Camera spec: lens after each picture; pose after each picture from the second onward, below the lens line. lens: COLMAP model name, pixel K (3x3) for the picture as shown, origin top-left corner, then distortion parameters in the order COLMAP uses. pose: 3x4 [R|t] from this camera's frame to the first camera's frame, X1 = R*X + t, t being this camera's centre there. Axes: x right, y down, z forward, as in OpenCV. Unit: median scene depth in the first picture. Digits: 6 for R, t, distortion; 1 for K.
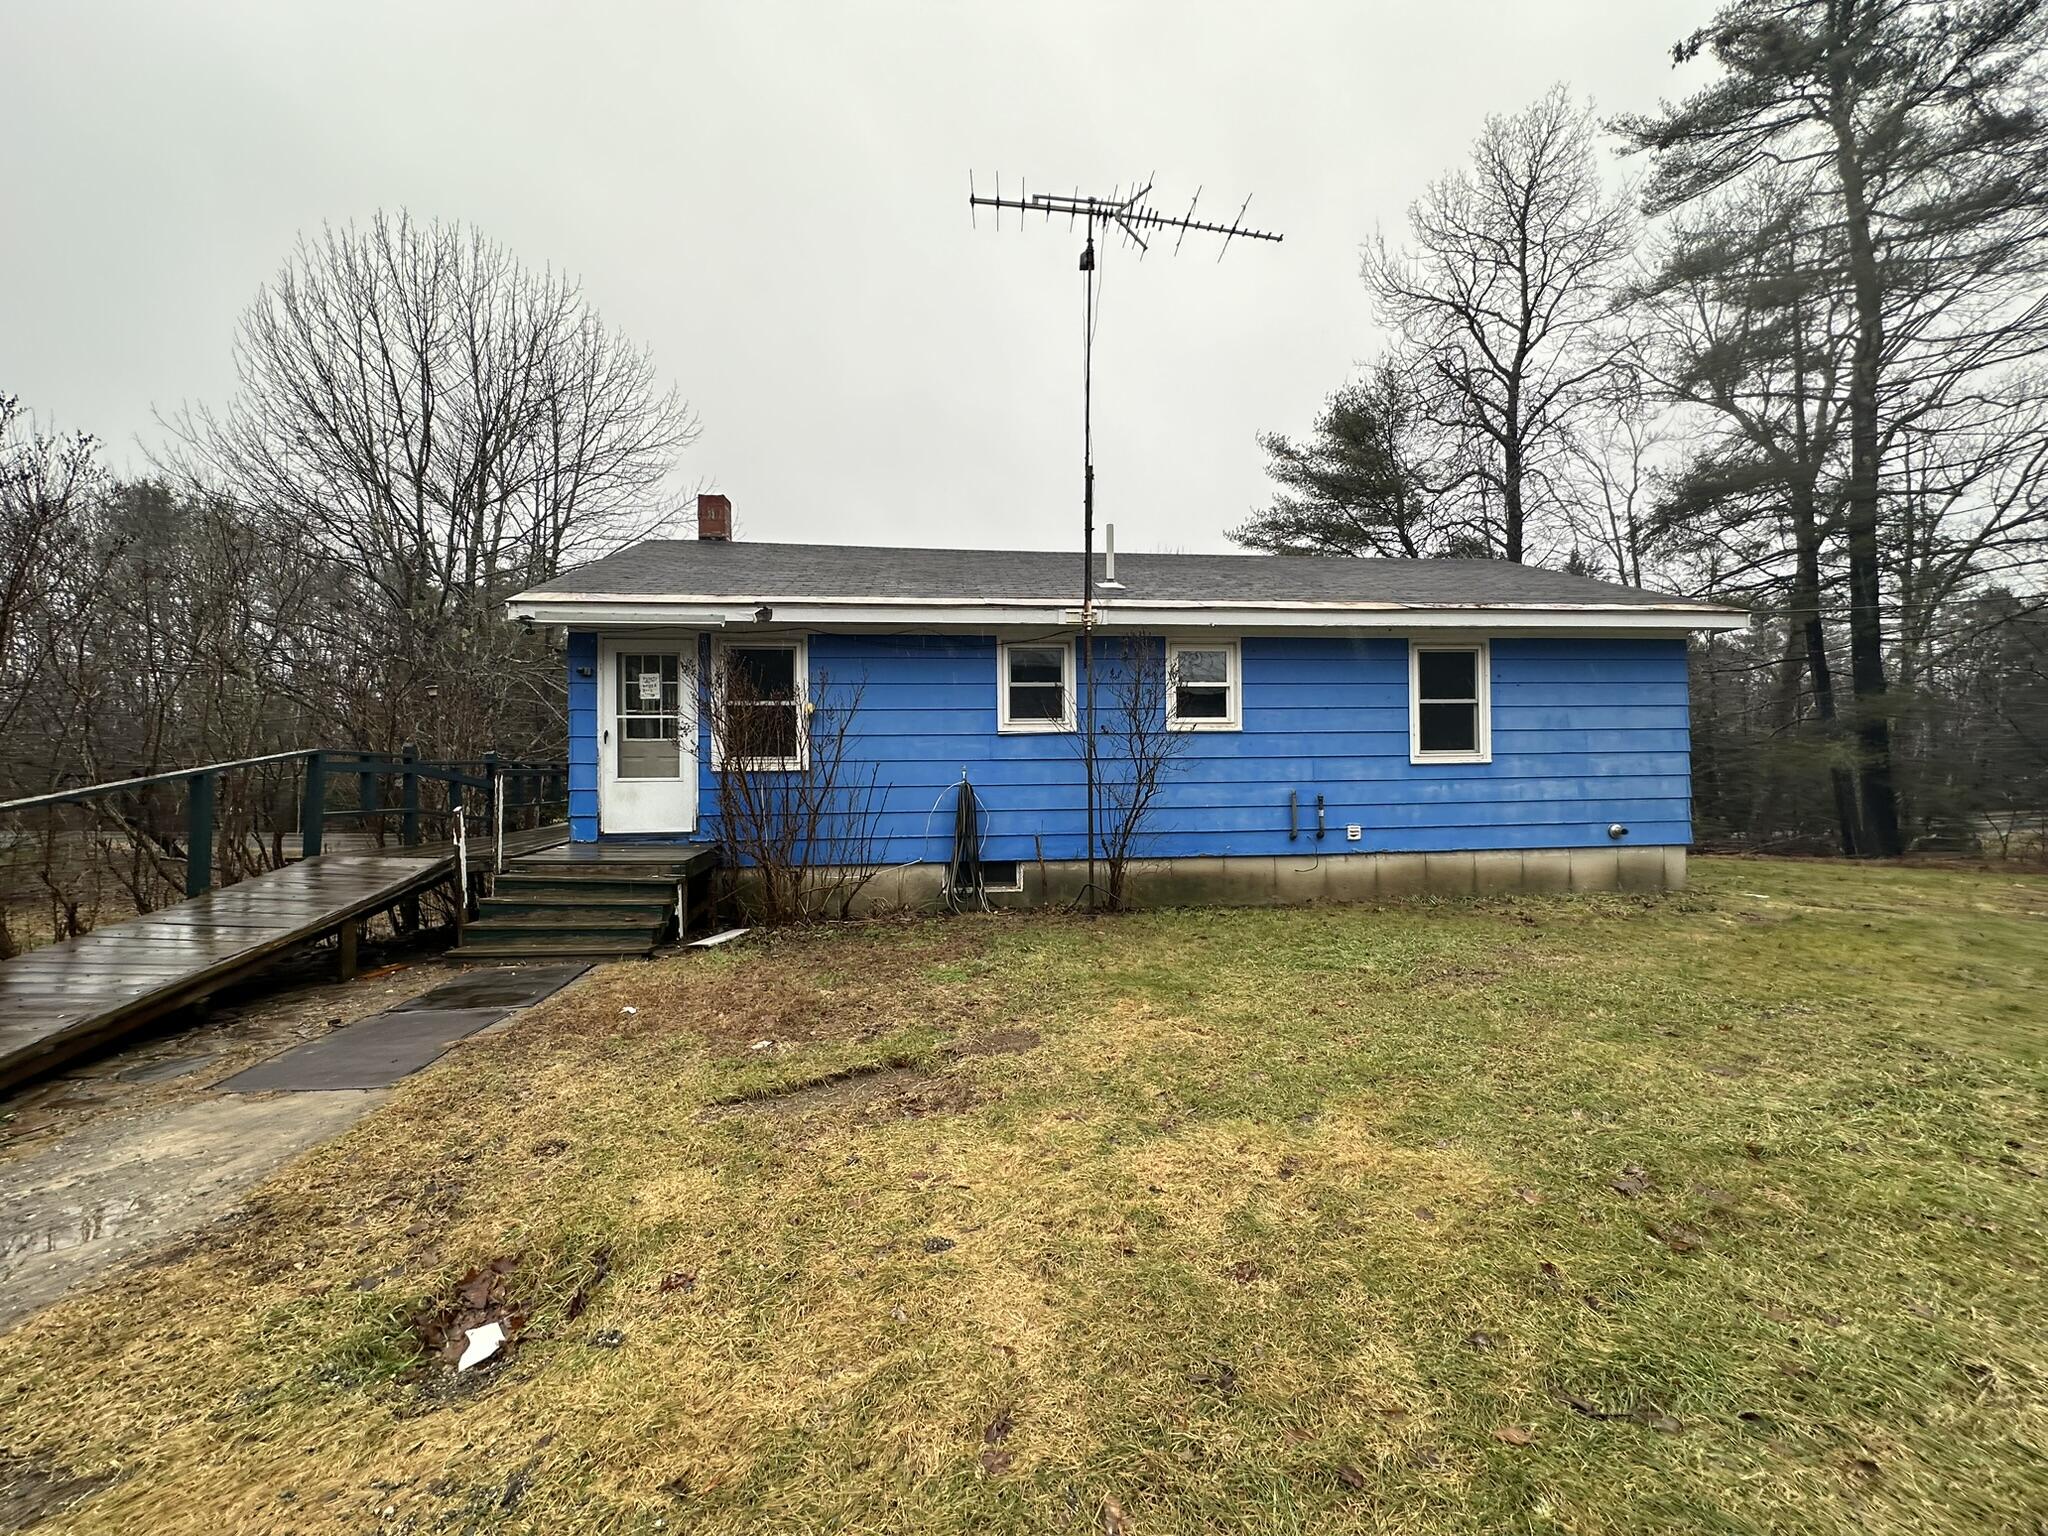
lens RADIAL K [[815.7, 0, 1024.5], [0, 815.7, 773.7], [0, 0, 1]] dist [-0.000509, 0.000258]
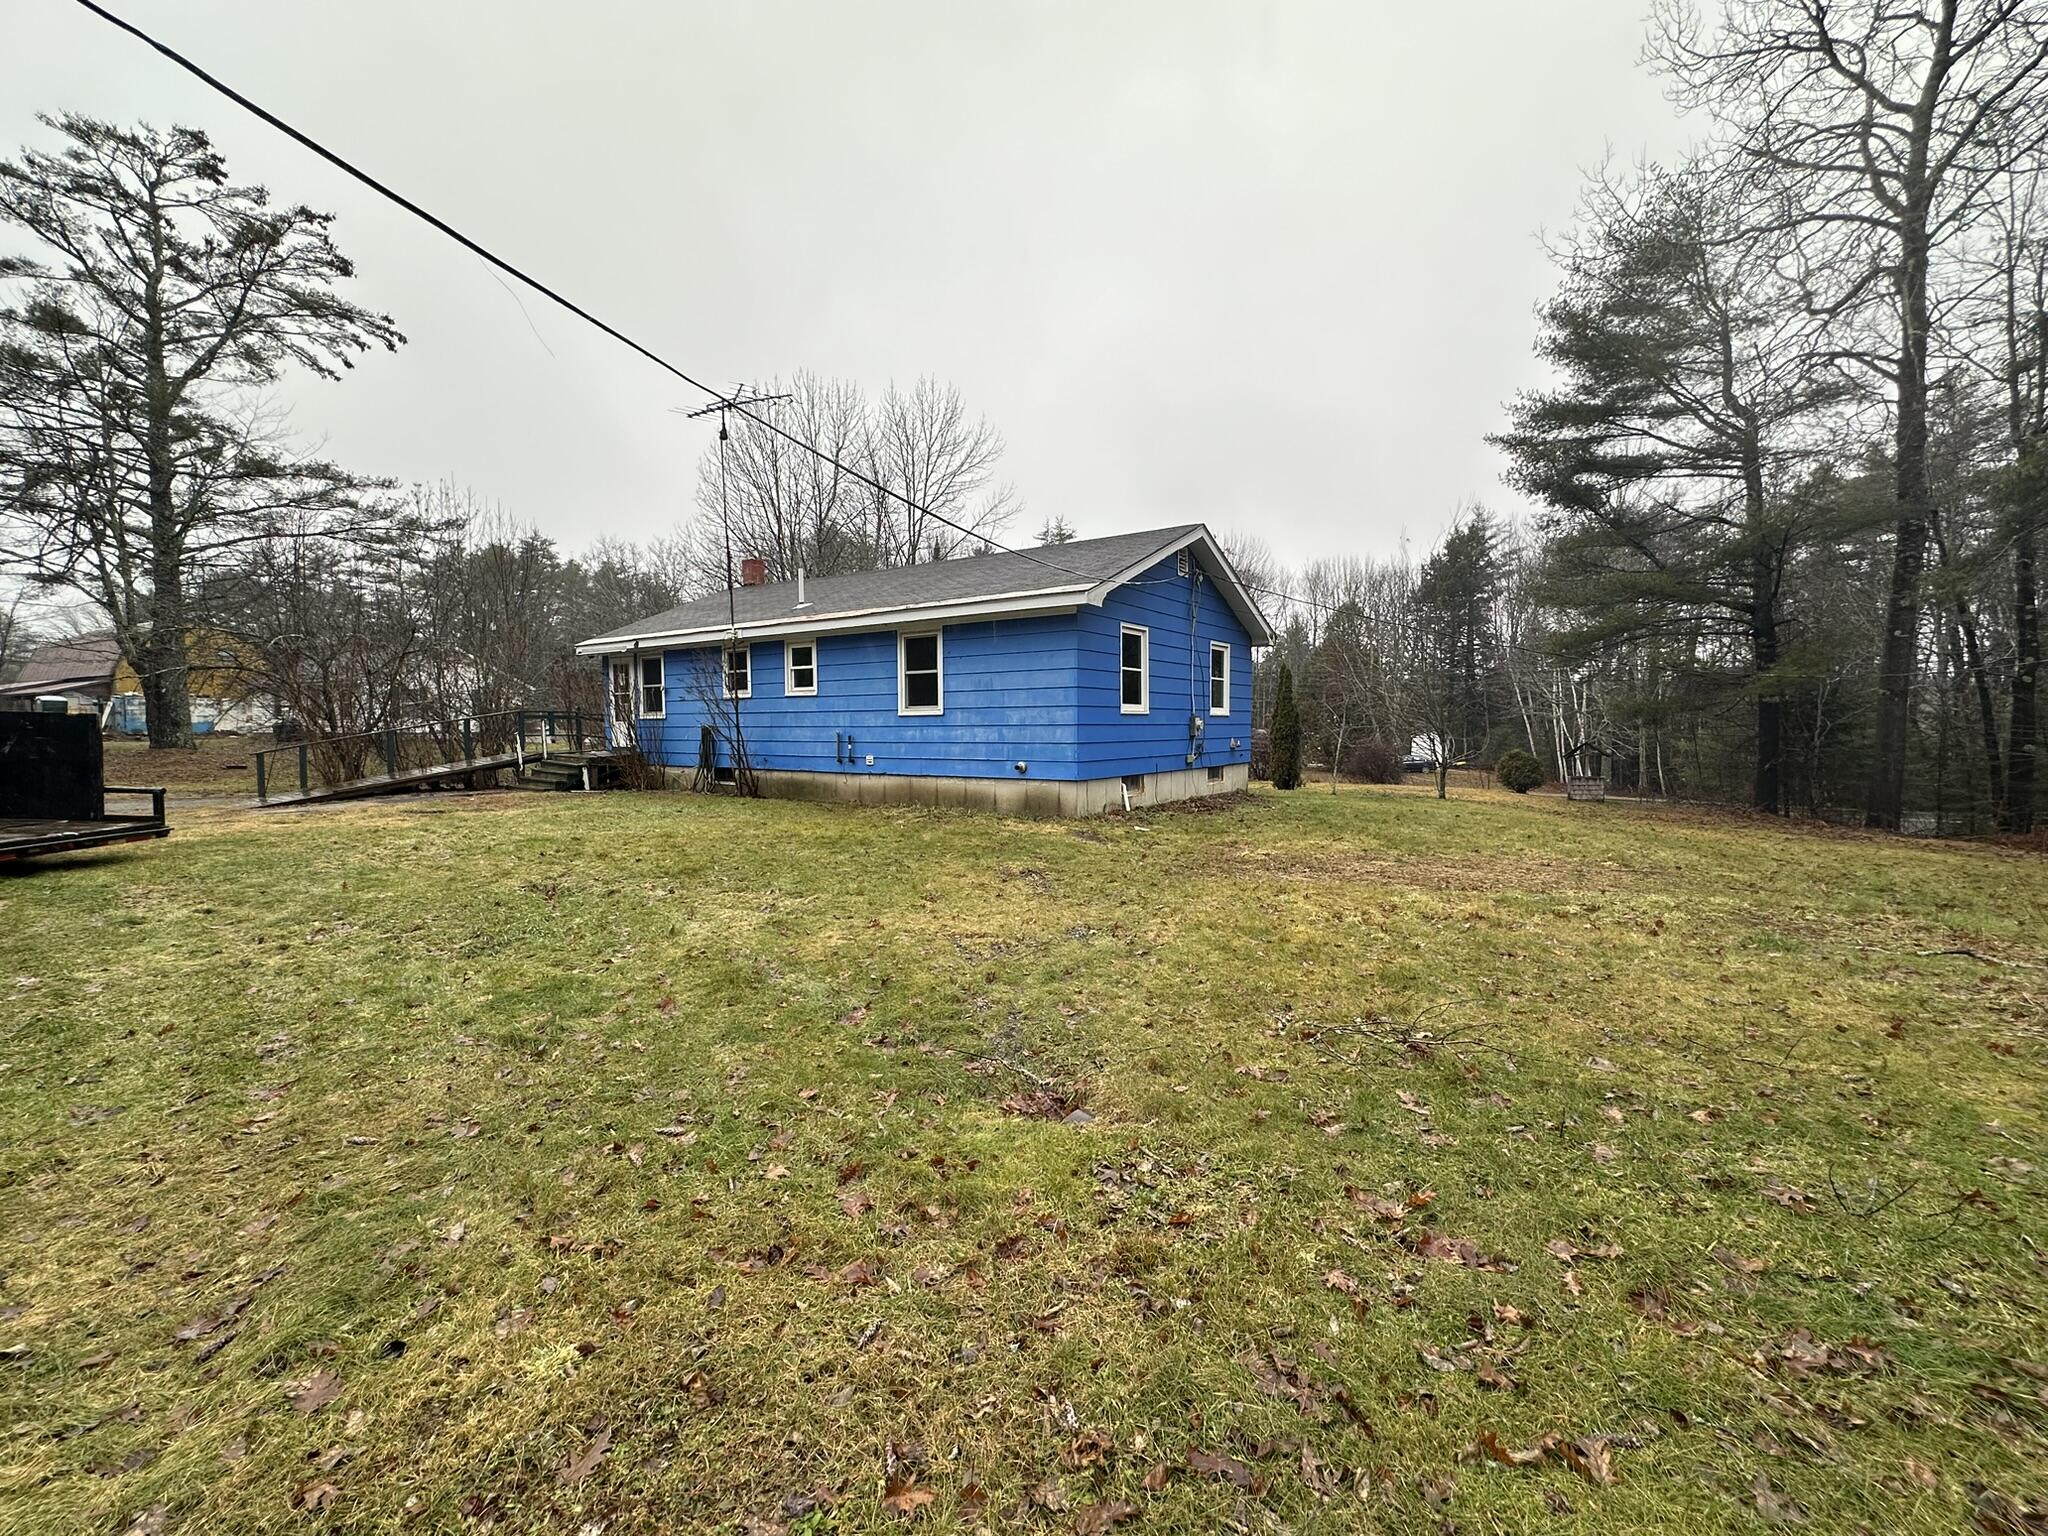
lens RADIAL K [[815.7, 0, 987.9], [0, 815.7, 773.2], [0, 0, 1]] dist [-0.000509, 0.000258]
pose [[0.761366, 0.047540, -0.646577, 1.547661], [-0.000860, 0.997381, 0.072322, -0.014781], [0.648322, -0.054507, 0.759413, -0.026368]]
